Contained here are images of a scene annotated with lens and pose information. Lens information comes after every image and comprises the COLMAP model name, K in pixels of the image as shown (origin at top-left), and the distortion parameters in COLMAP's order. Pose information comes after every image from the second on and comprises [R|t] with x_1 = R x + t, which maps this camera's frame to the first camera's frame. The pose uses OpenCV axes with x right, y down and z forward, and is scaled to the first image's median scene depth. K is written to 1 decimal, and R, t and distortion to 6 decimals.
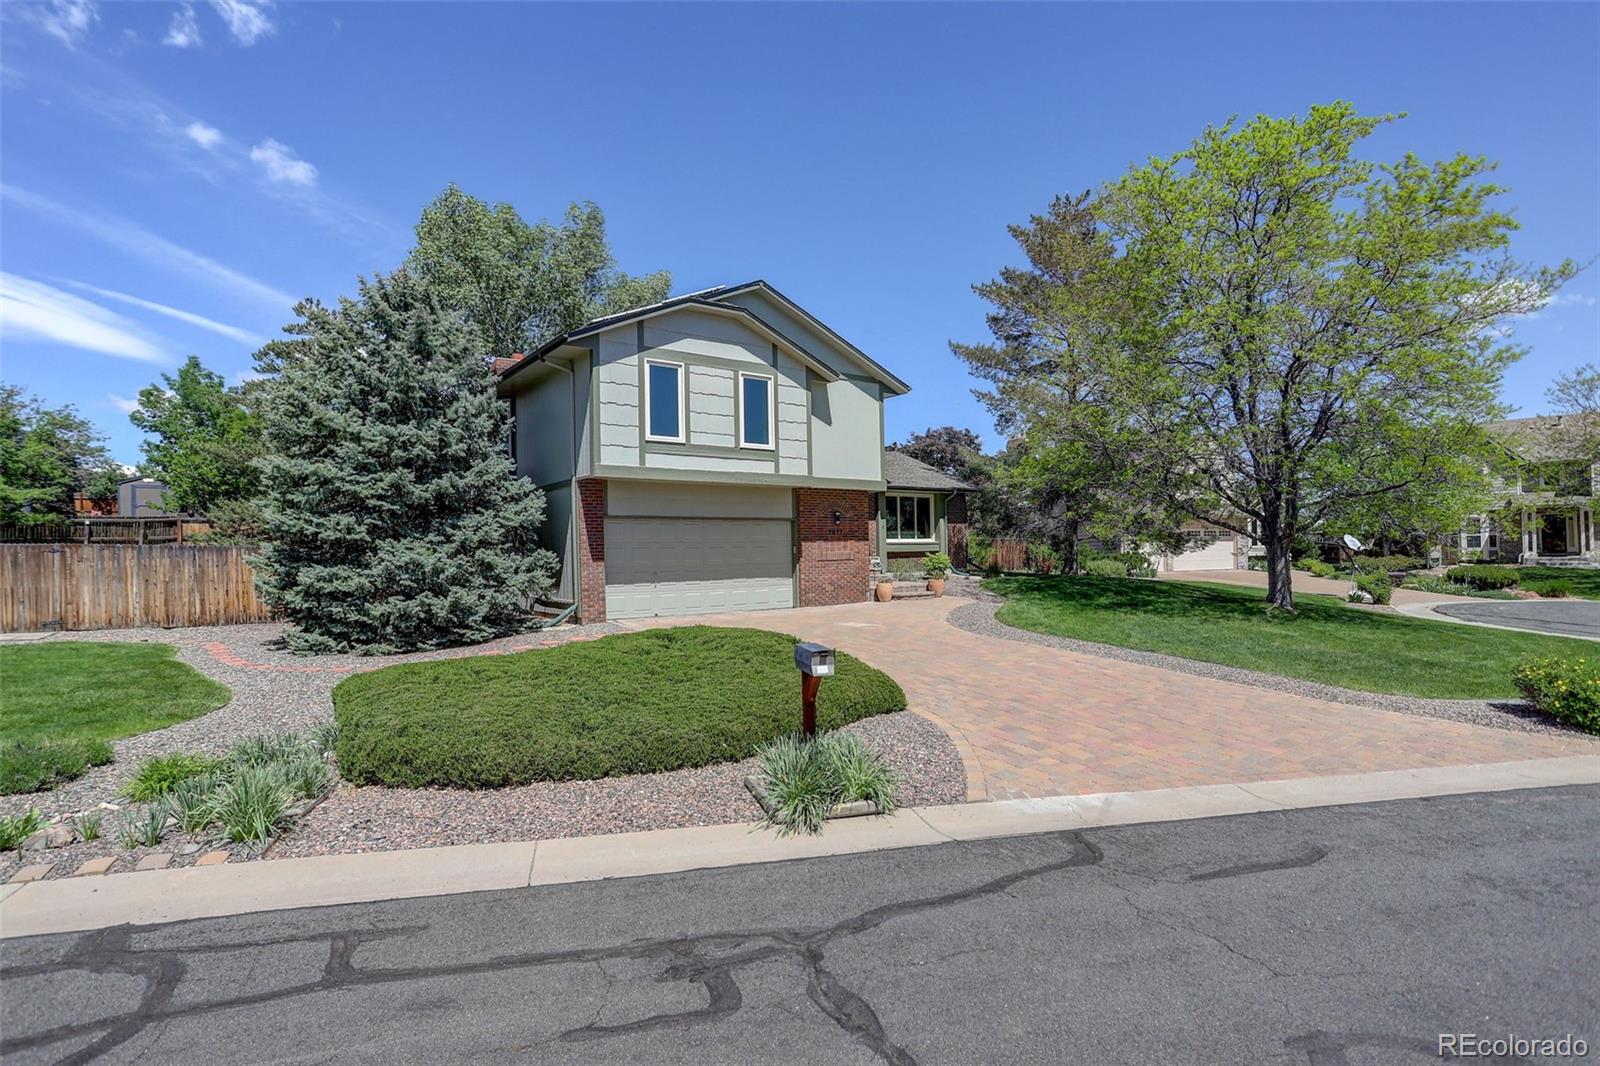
lens RADIAL K [[791.3, 0, 808.9], [0, 791.3, 541.6], [0, 0, 1]] dist [-0.061474, 0.027495]
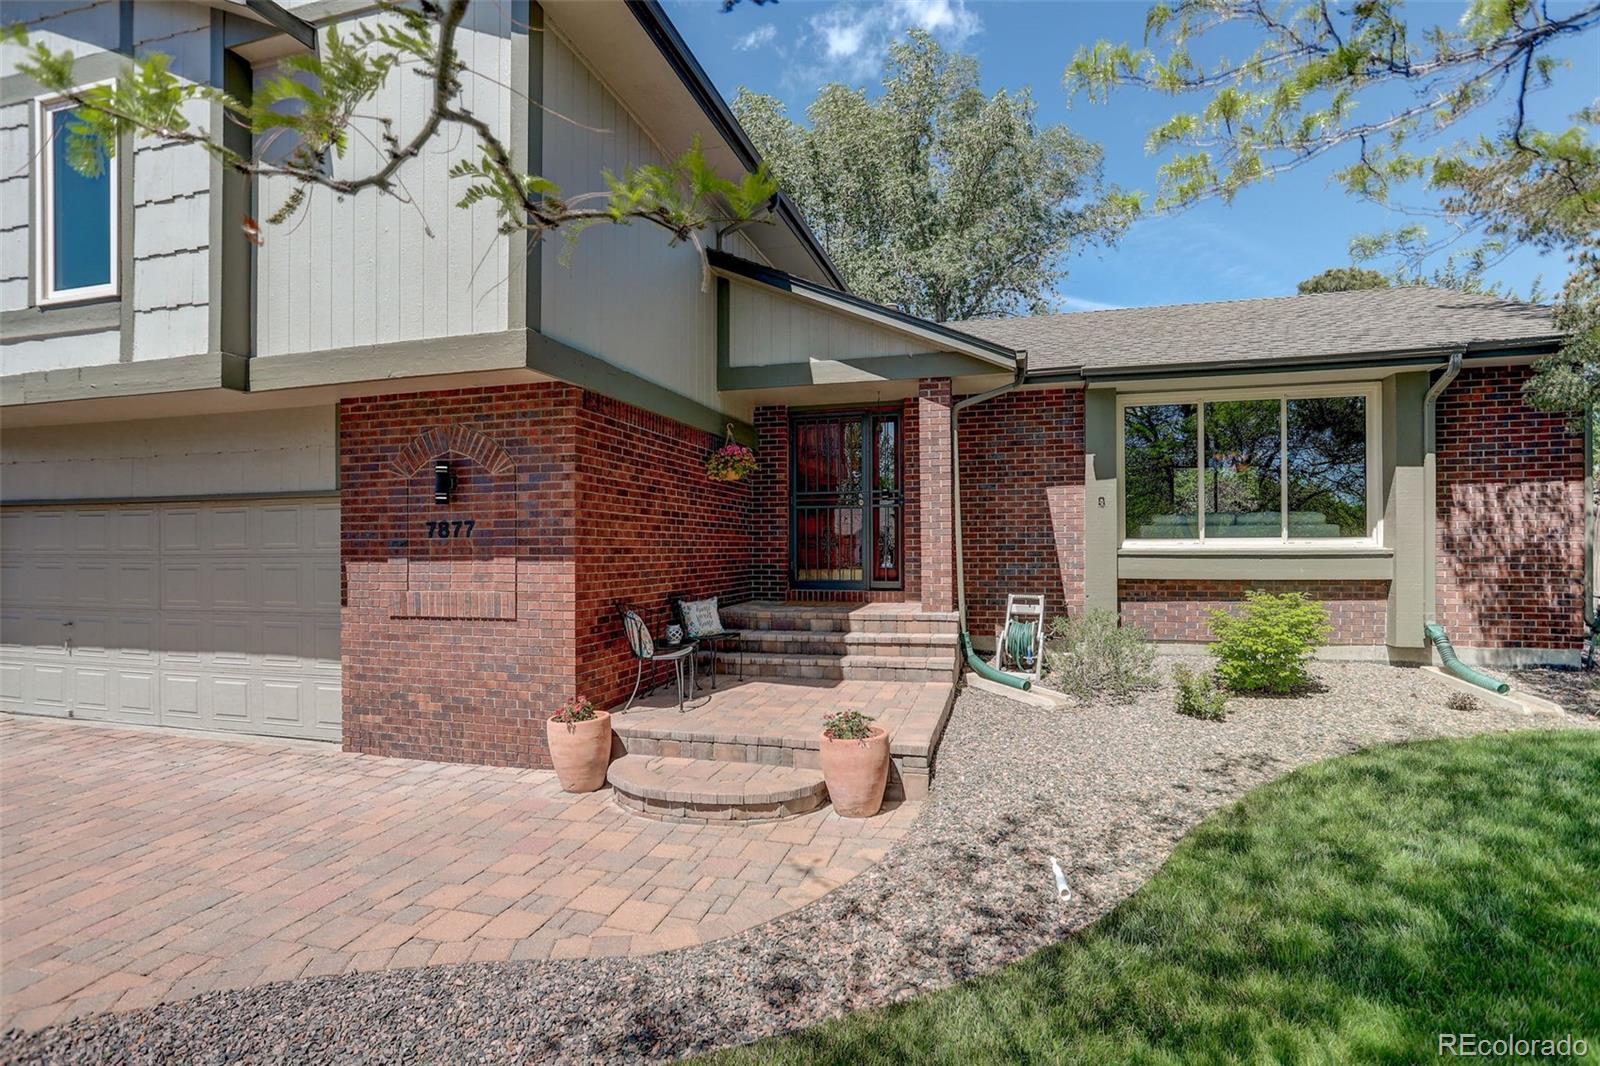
lens RADIAL K [[721.7, 0, 798.5], [0, 721.7, 531.9], [0, 0, 1]] dist [0.001682, 0.000401]
pose [[0.598957, 0.001138, -0.800780, 0.380720], [0.005834, 0.999966, 0.005784, -0.013357], [0.800760, -0.008136, 0.598930, 1.041657]]
